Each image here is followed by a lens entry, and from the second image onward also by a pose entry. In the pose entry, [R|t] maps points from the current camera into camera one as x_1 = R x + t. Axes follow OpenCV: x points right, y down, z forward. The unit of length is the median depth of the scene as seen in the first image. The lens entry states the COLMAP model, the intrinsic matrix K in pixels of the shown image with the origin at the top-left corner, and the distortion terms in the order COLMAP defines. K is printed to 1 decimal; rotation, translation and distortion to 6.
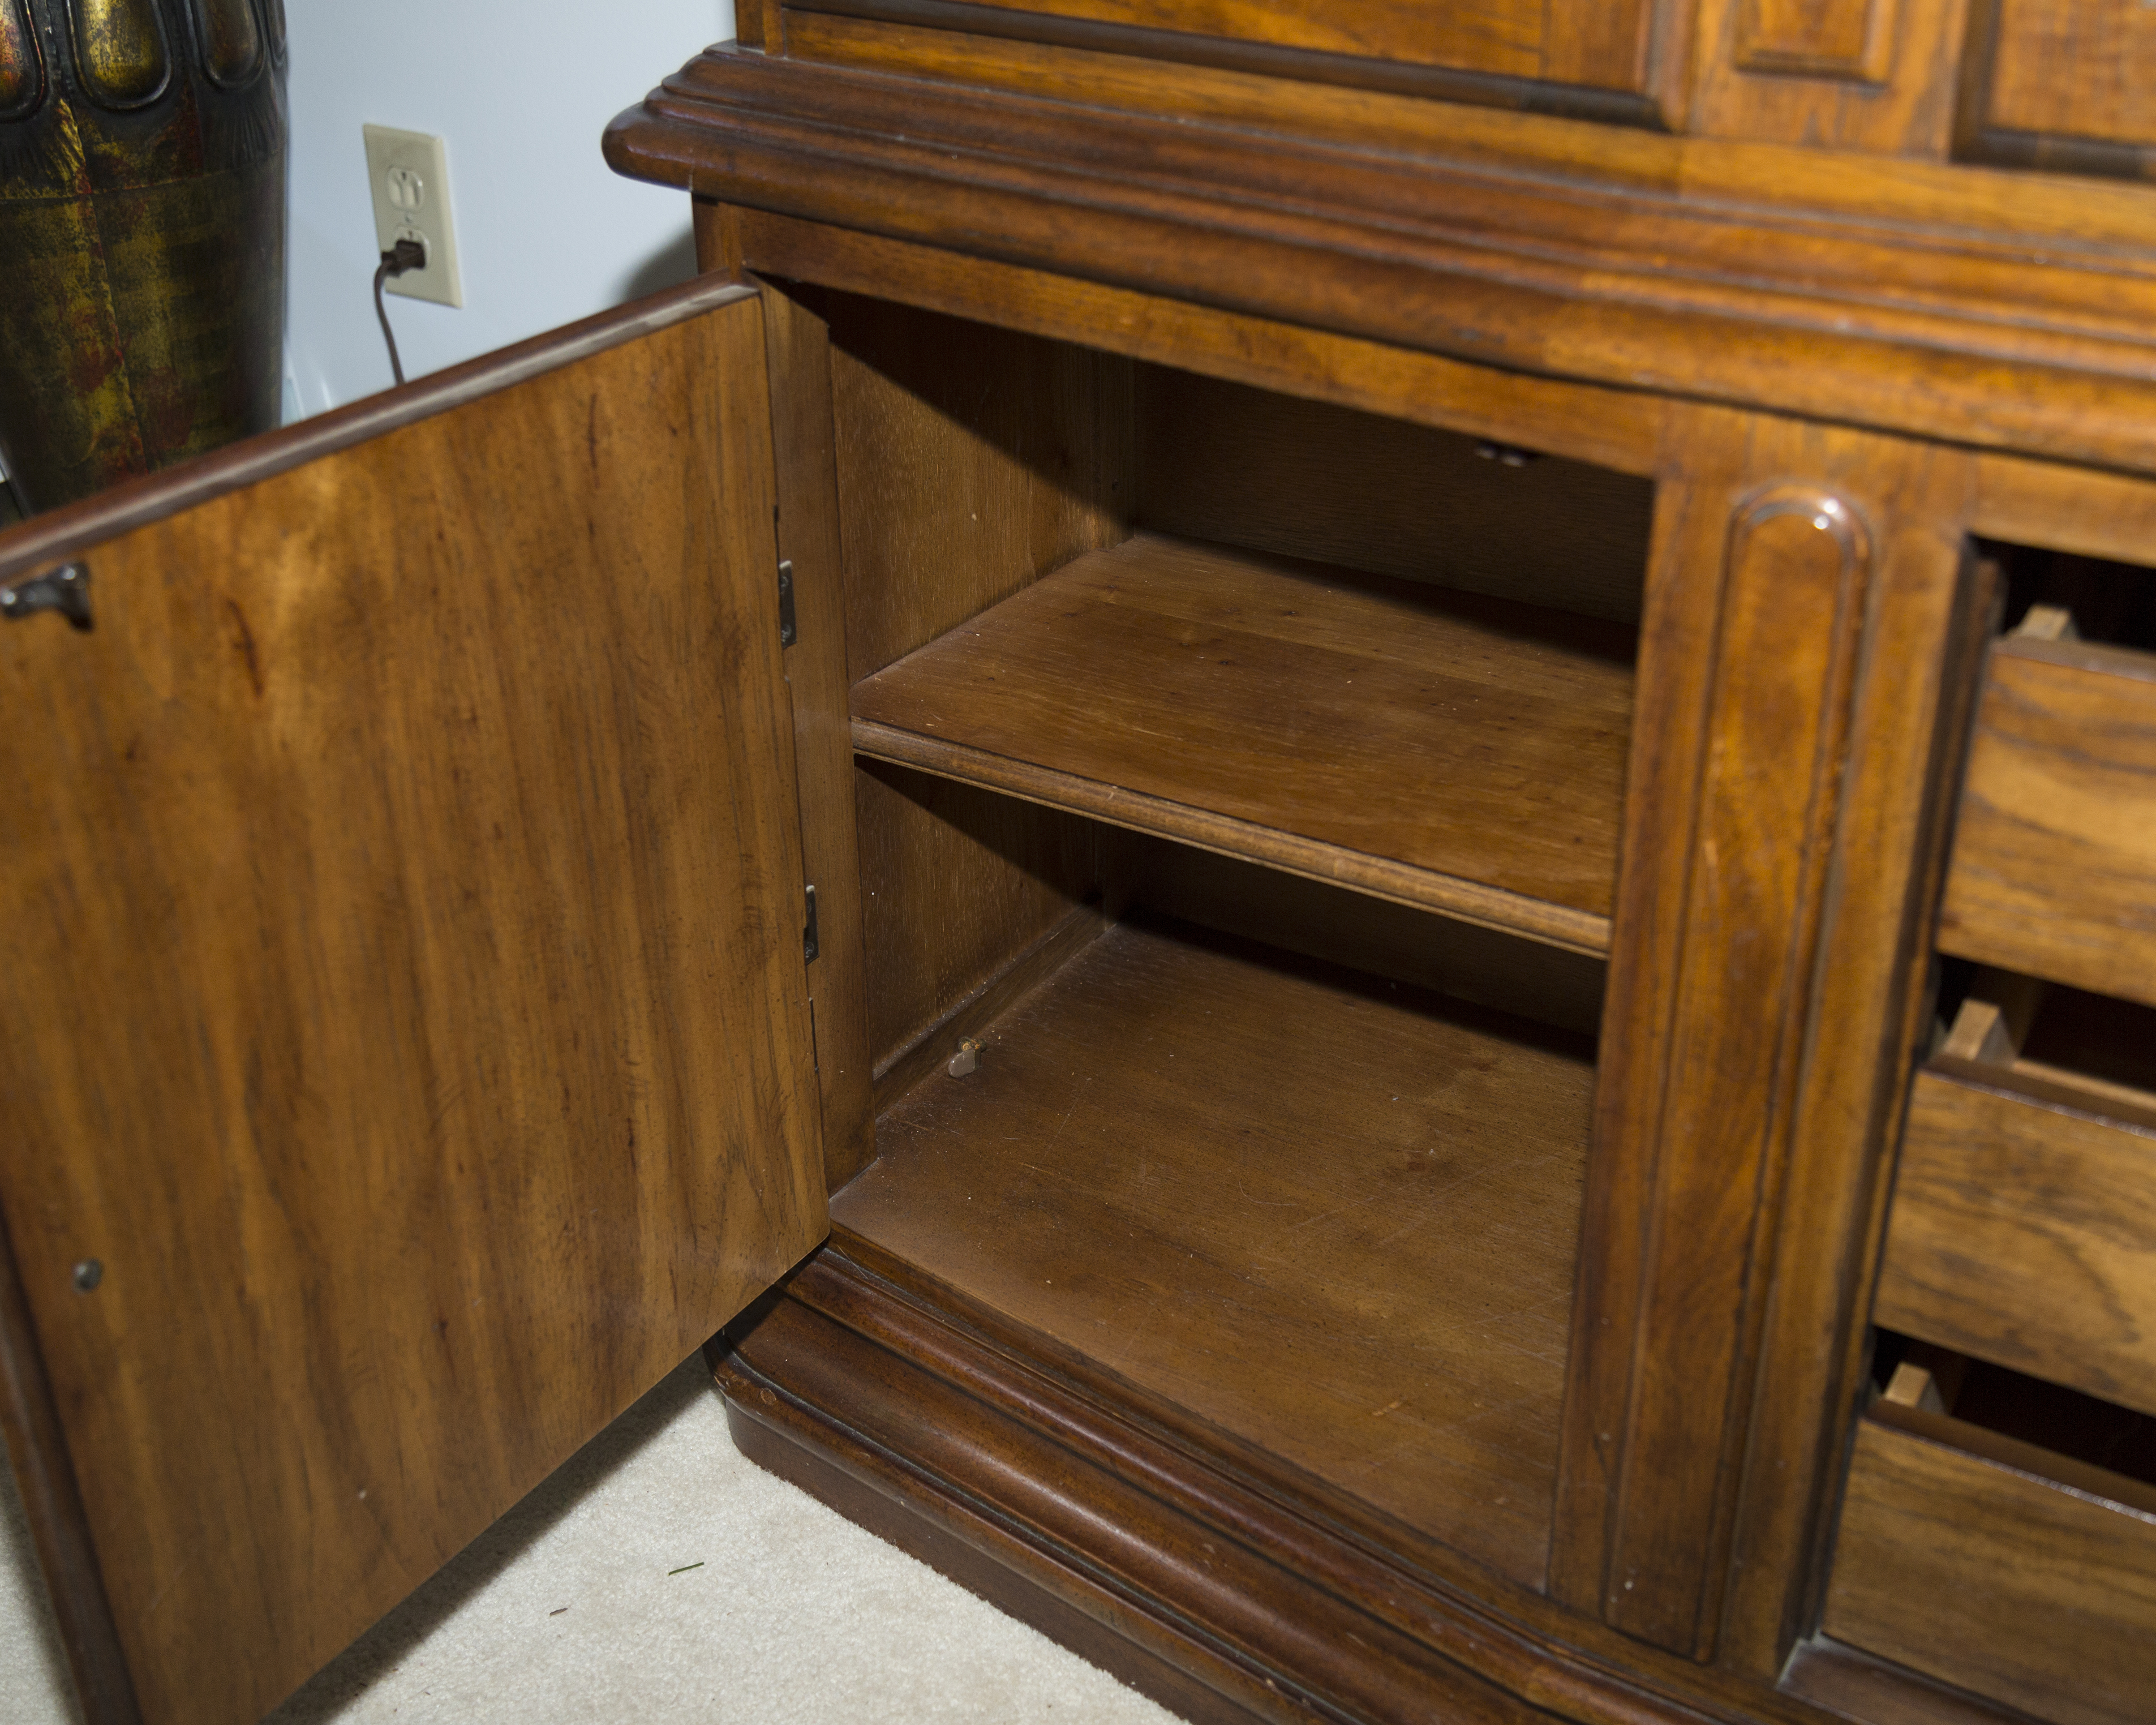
lens RADIAL K [[2539.7, 0, 1078.0], [0, 2539.7, 862.5], [0, 0, 1]] dist [-0.006351, 0.046462]
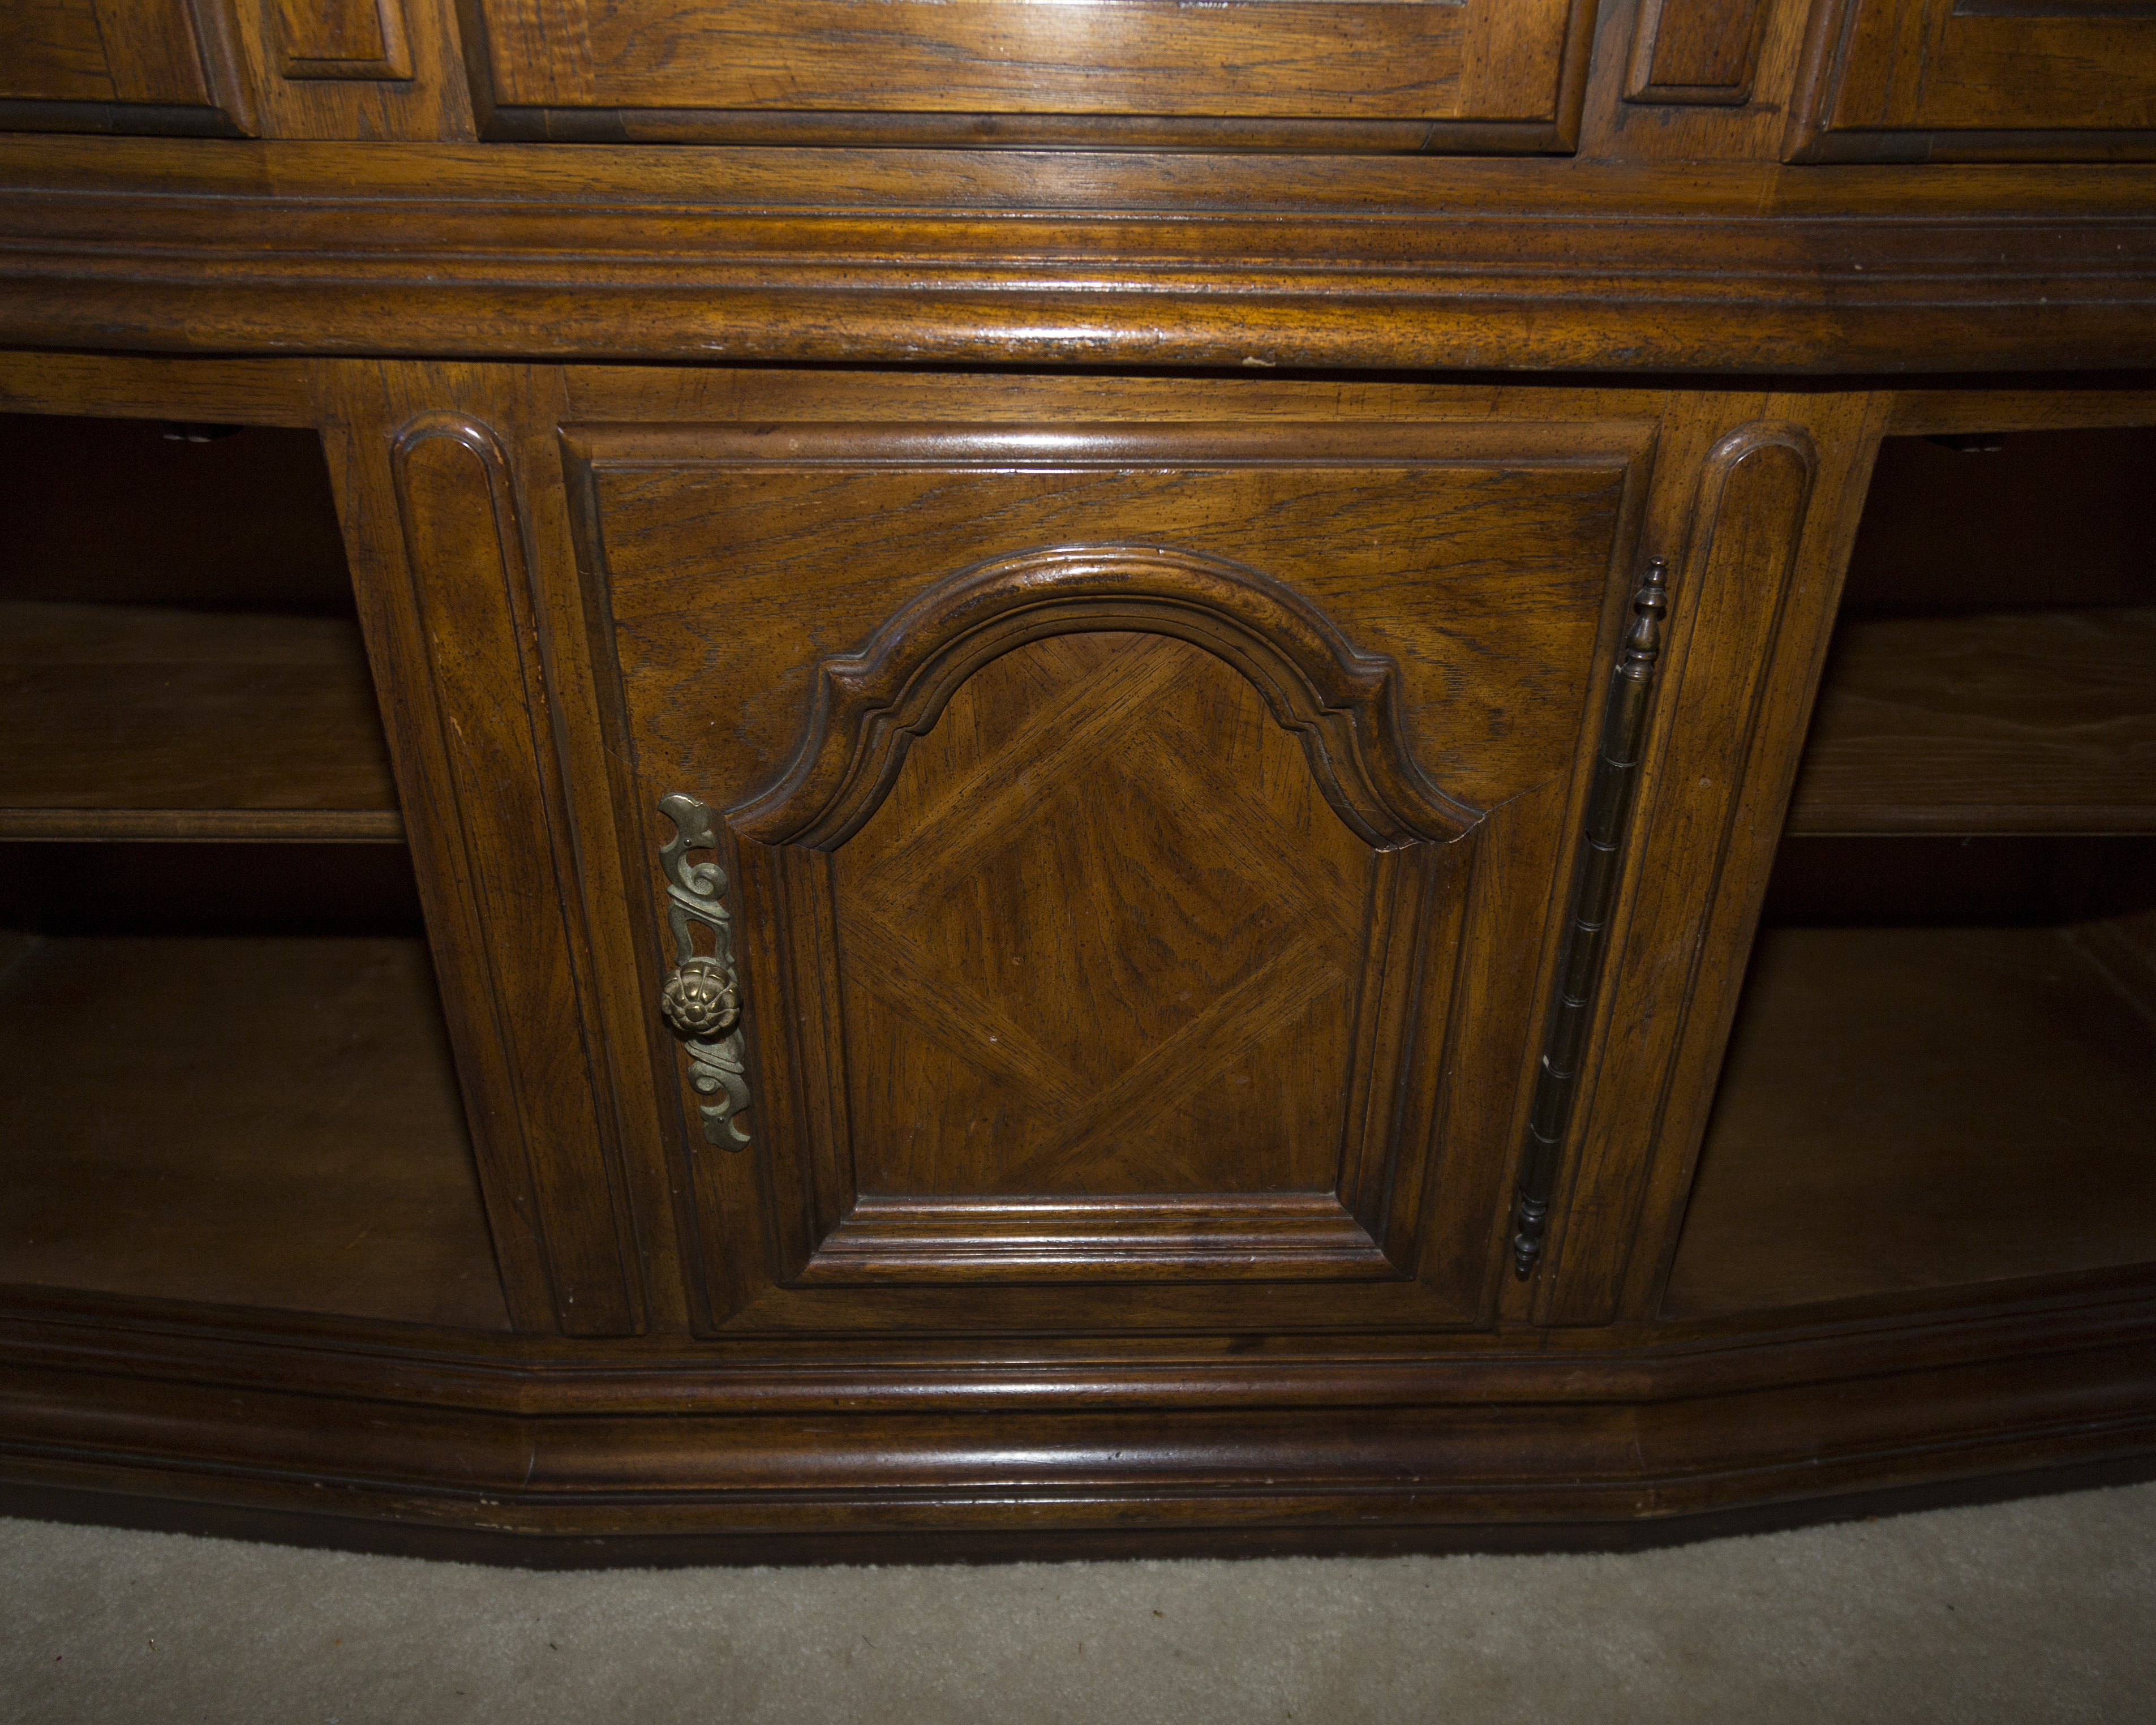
lens RADIAL K [[1723.1, 0, 1078.0], [0, 1723.1, 862.5], [0, 0, 1]] dist [0.003327, -0.001398]
pose [[0.839517, -0.255702, 0.479403, 0.079841], [0.238800, 0.966195, 0.097164, 0.050636], [-0.488042, 0.032911, 0.872199, 0.108488]]
